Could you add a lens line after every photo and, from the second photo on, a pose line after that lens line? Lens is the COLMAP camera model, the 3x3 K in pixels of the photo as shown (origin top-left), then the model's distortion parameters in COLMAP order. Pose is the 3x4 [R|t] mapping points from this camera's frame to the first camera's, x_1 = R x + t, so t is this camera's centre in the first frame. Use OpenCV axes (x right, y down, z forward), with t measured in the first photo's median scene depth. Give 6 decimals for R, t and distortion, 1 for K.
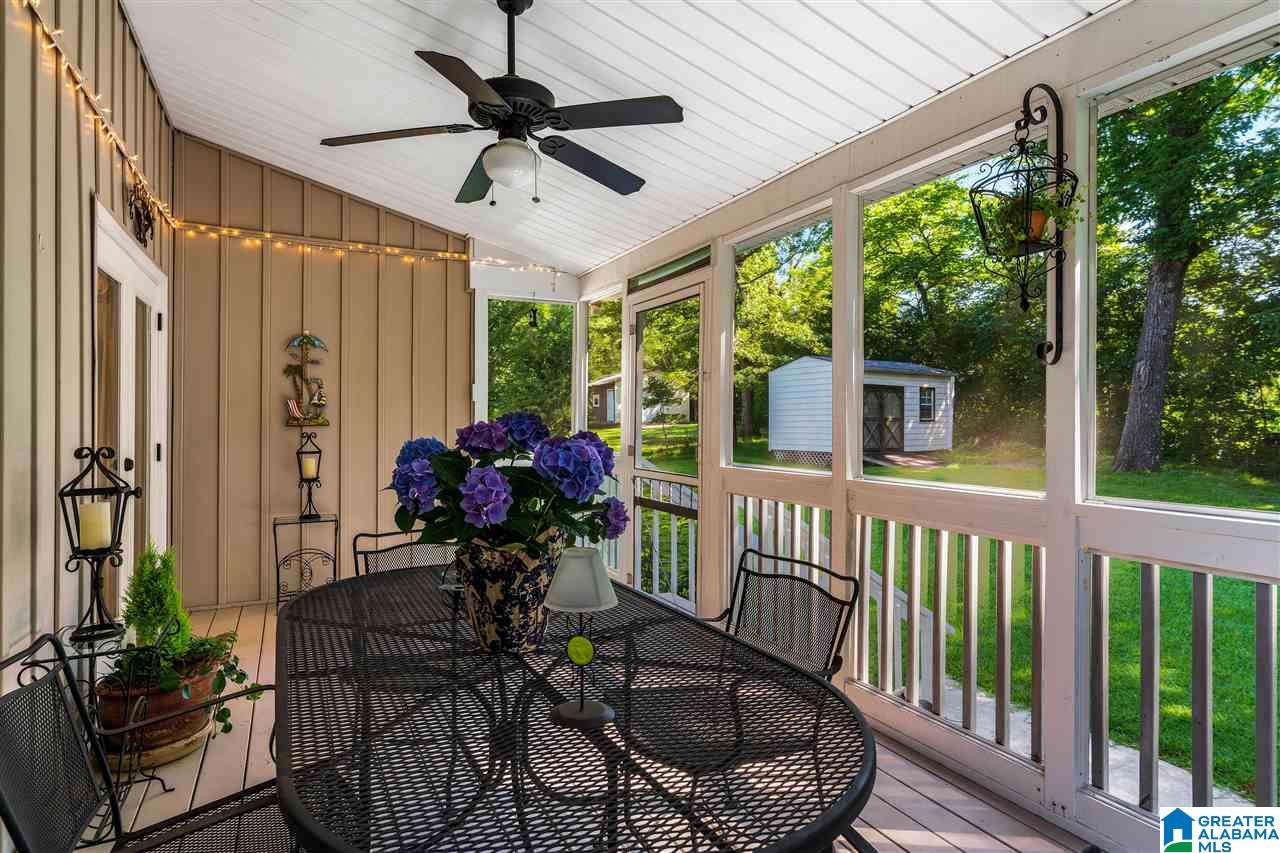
lens RADIAL K [[665.0, 0, 639.9], [0, 665.0, 424.0], [0, 0, 1]] dist [-0.002520, 0.000636]
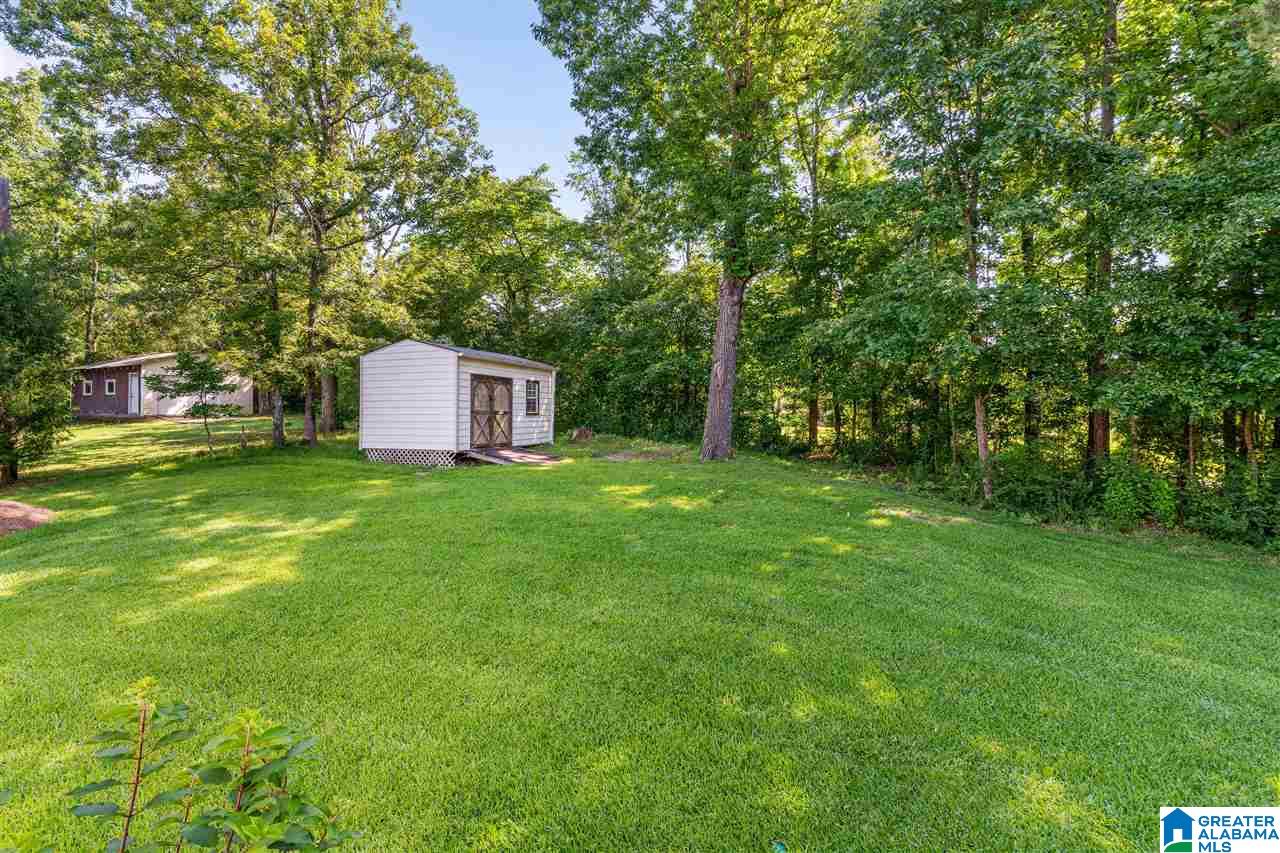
lens RADIAL K [[575.7, 0, 629.4], [0, 575.7, 403.5], [0, 0, 1]] dist [-0.001040, 0.000129]
pose [[0.797068, 0.011557, 0.603779, 0.025544], [0.001340, 0.999781, -0.020906, -0.002412], [-0.603888, 0.017473, 0.796878, 0.206770]]
